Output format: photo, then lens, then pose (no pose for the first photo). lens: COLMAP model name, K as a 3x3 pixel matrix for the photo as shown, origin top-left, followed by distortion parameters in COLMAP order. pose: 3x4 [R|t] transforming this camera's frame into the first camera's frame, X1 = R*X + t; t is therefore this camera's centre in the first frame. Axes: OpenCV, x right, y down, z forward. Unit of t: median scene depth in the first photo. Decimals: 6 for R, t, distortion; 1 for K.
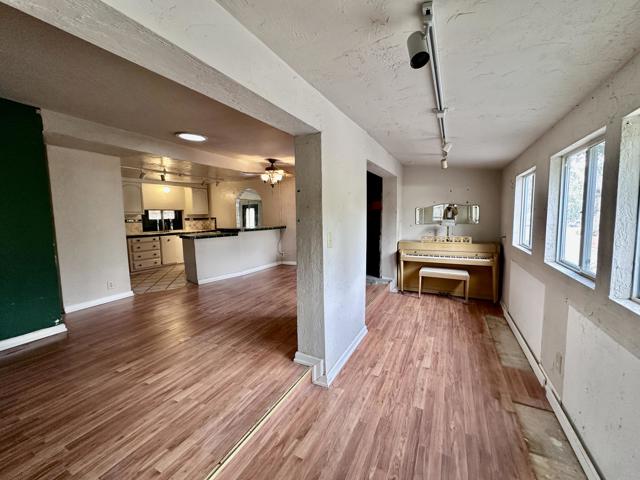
lens RADIAL K [[256.3, 0, 320.0], [0, 256.3, 240.0], [0, 0, 1]] dist [-0.001537, -0.000333]
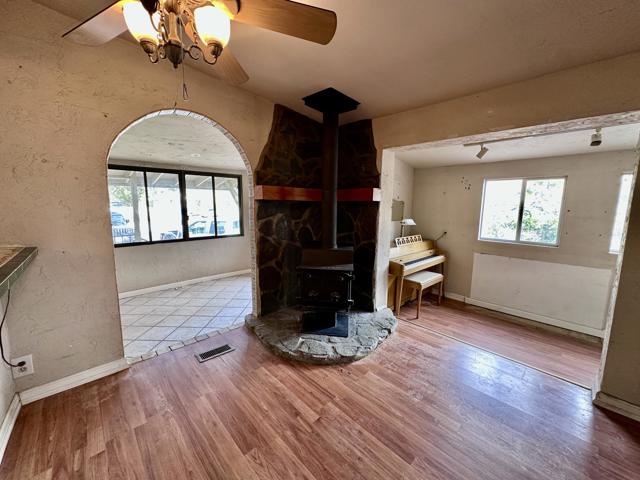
lens RADIAL K [[256.3, 0, 320.0], [0, 256.3, 240.0], [0, 0, 1]] dist [-0.001537, -0.000333]
pose [[0.335051, -0.109523, 0.935813, -0.579939], [0.073221, 0.993244, 0.090028, -0.142849], [-0.939351, 0.038357, 0.340807, 1.367415]]
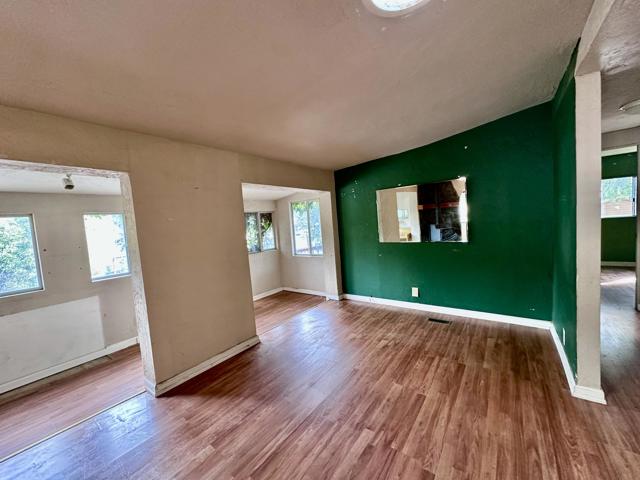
lens RADIAL K [[252.2, 0, 312.7], [0, 252.2, 230.3], [0, 0, 1]] dist [0.000510, 0.000223]
pose [[-0.979284, 0.081547, 0.185344, -0.475187], [0.103754, 0.988112, 0.113448, -0.173097], [-0.173890, 0.130328, -0.976103, 1.545552]]
